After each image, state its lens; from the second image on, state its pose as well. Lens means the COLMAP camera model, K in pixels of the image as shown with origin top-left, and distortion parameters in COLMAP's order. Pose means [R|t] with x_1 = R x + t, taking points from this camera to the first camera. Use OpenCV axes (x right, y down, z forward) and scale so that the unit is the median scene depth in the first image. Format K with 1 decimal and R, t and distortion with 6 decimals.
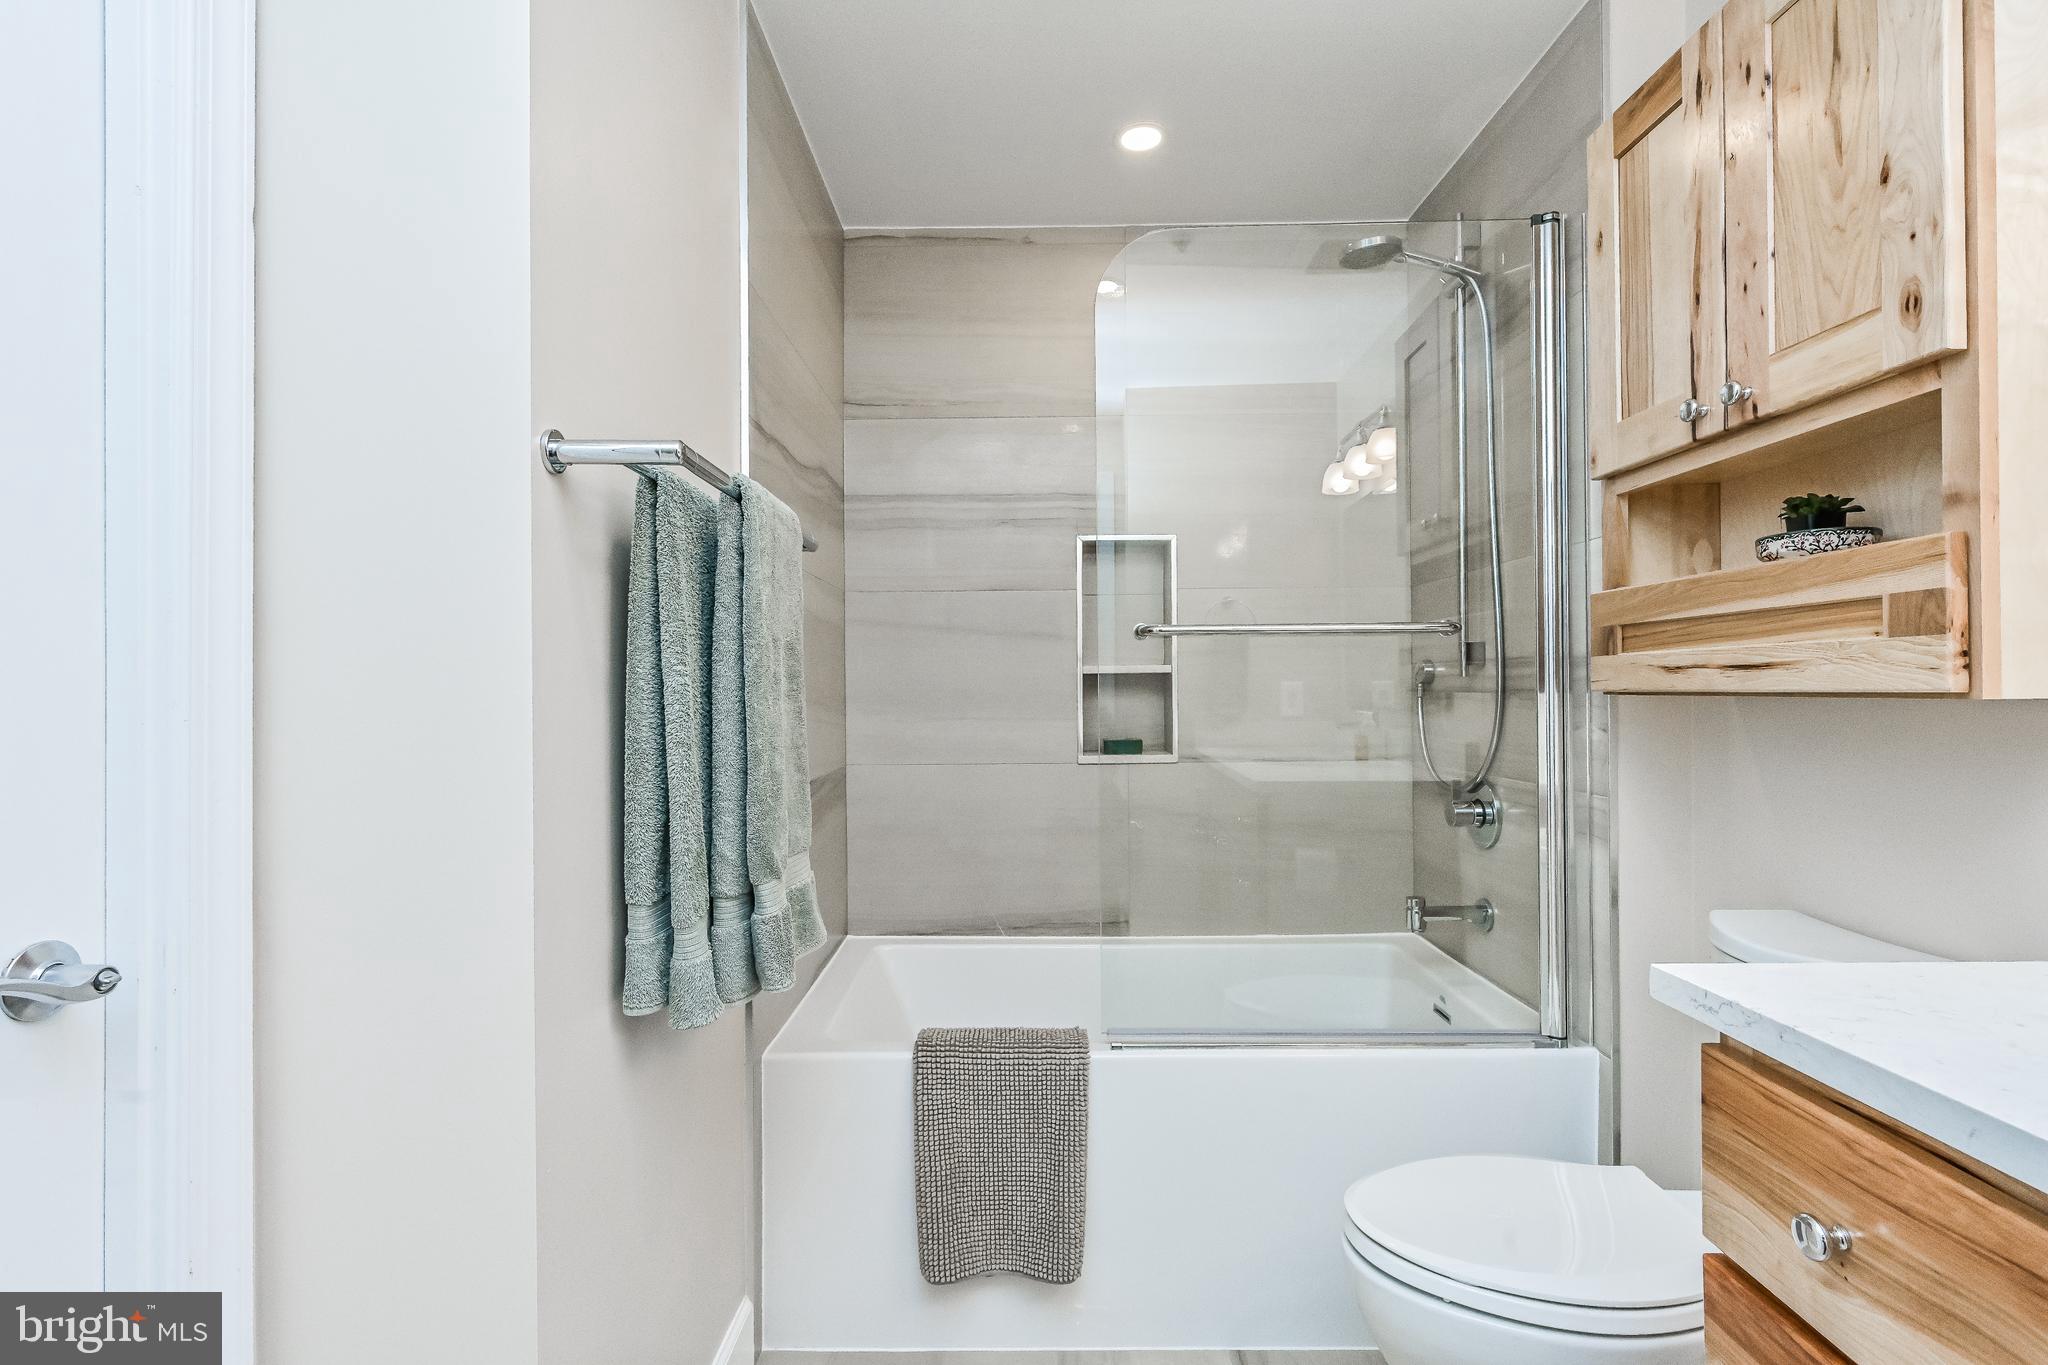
lens RADIAL K [[949.1, 0, 1022.3], [0, 949.1, 684.0], [0, 0, 1]] dist [0.000087, 0.000562]
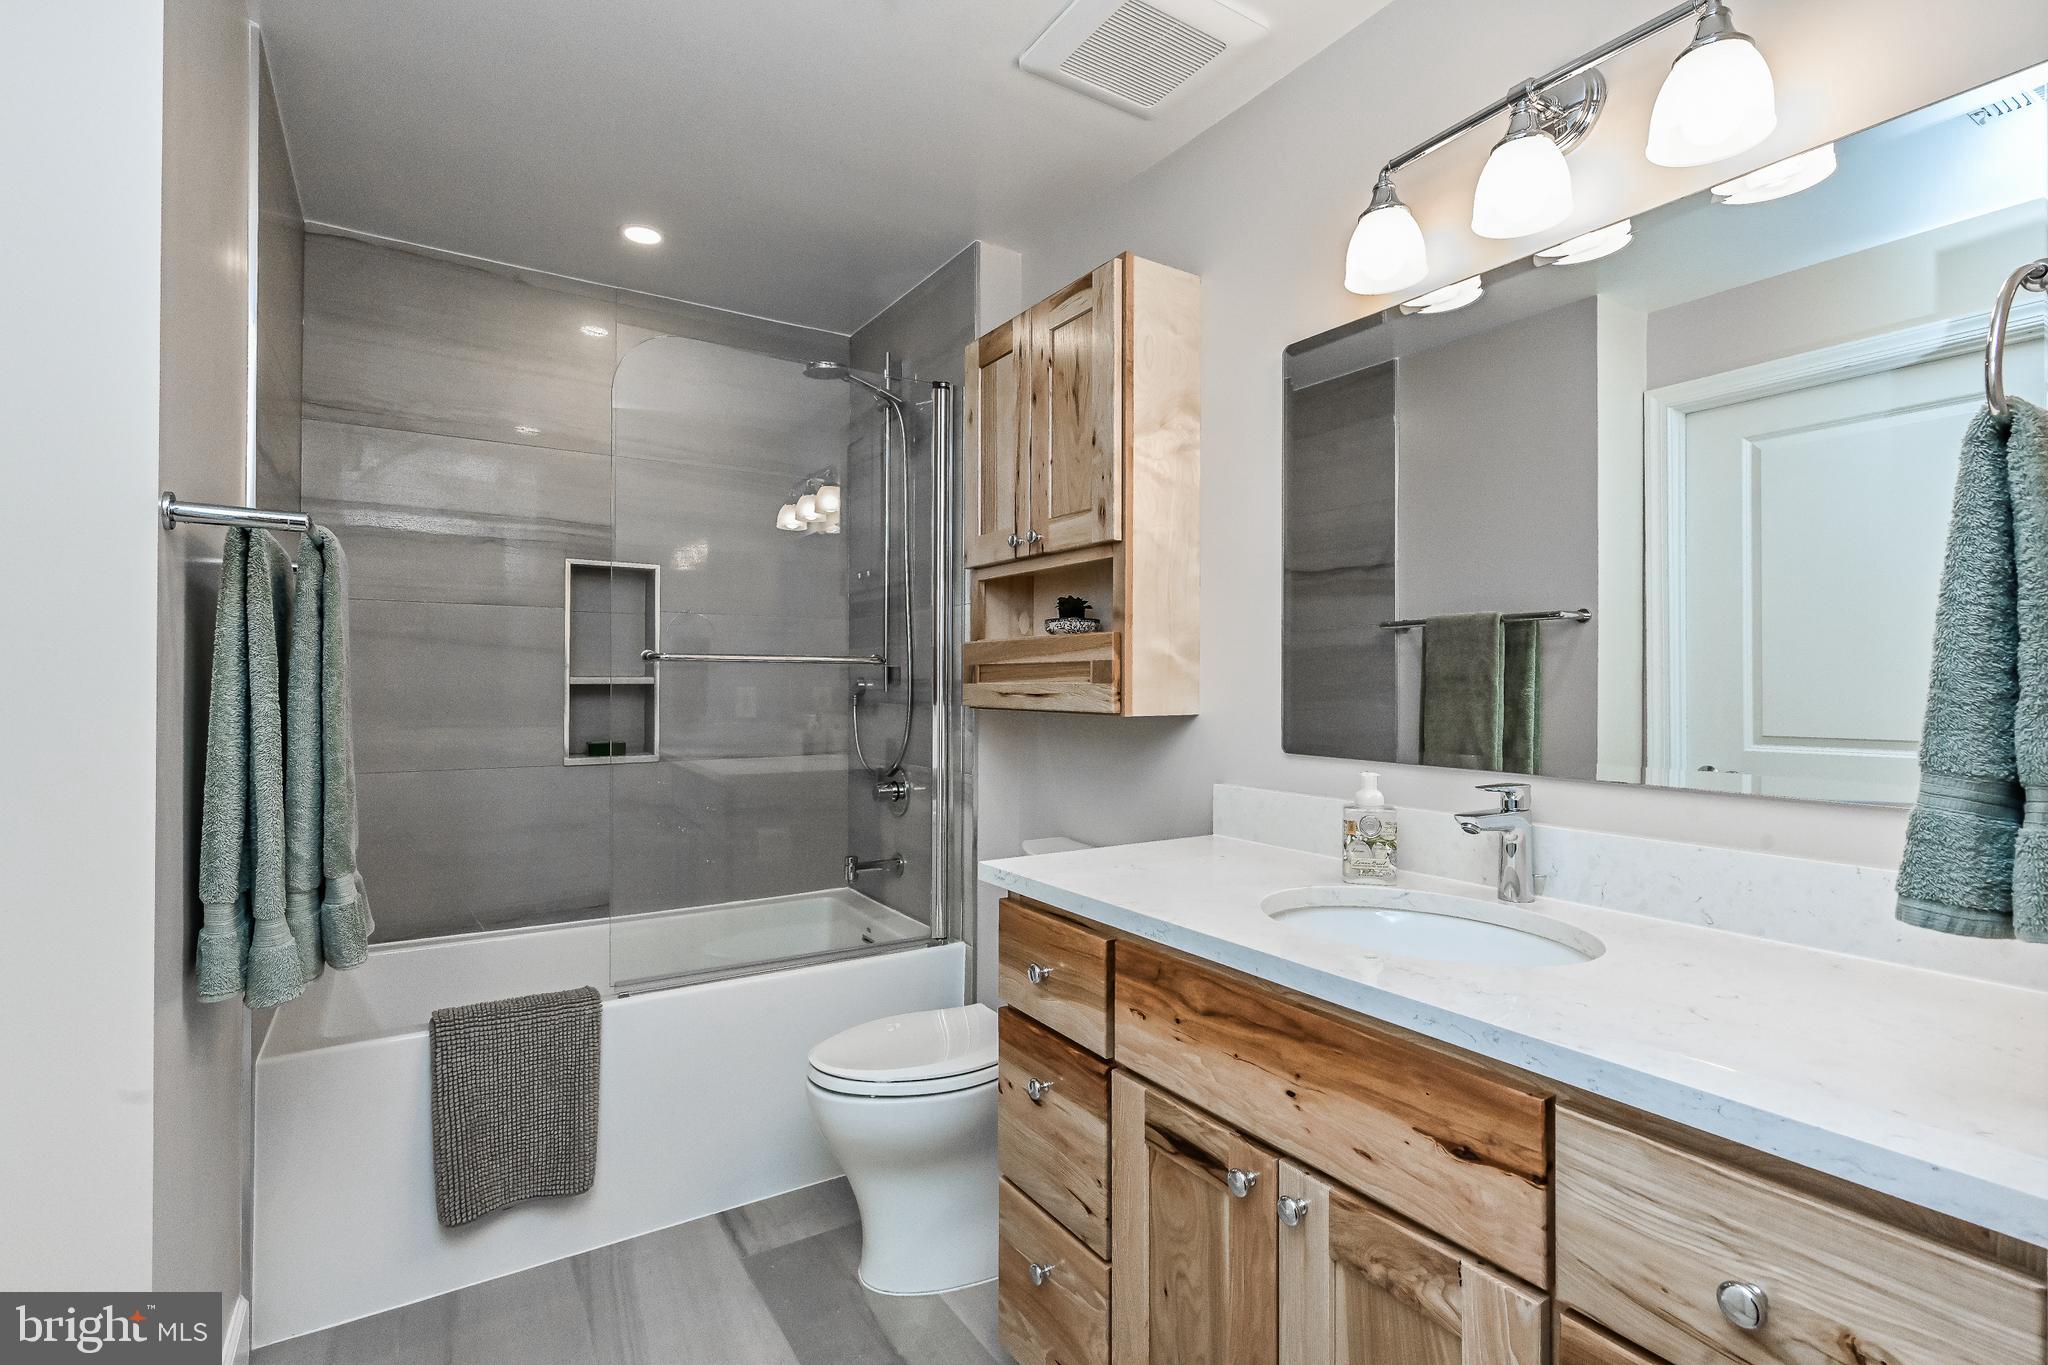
lens RADIAL K [[949.1, 0, 1022.3], [0, 949.1, 684.0], [0, 0, 1]] dist [0.000087, 0.000562]
pose [[0.835641, 0.010873, 0.549168, -0.152286], [-0.013906, 0.999902, 0.001363, -0.029419], [-0.549100, -0.008776, 0.835711, -0.312453]]
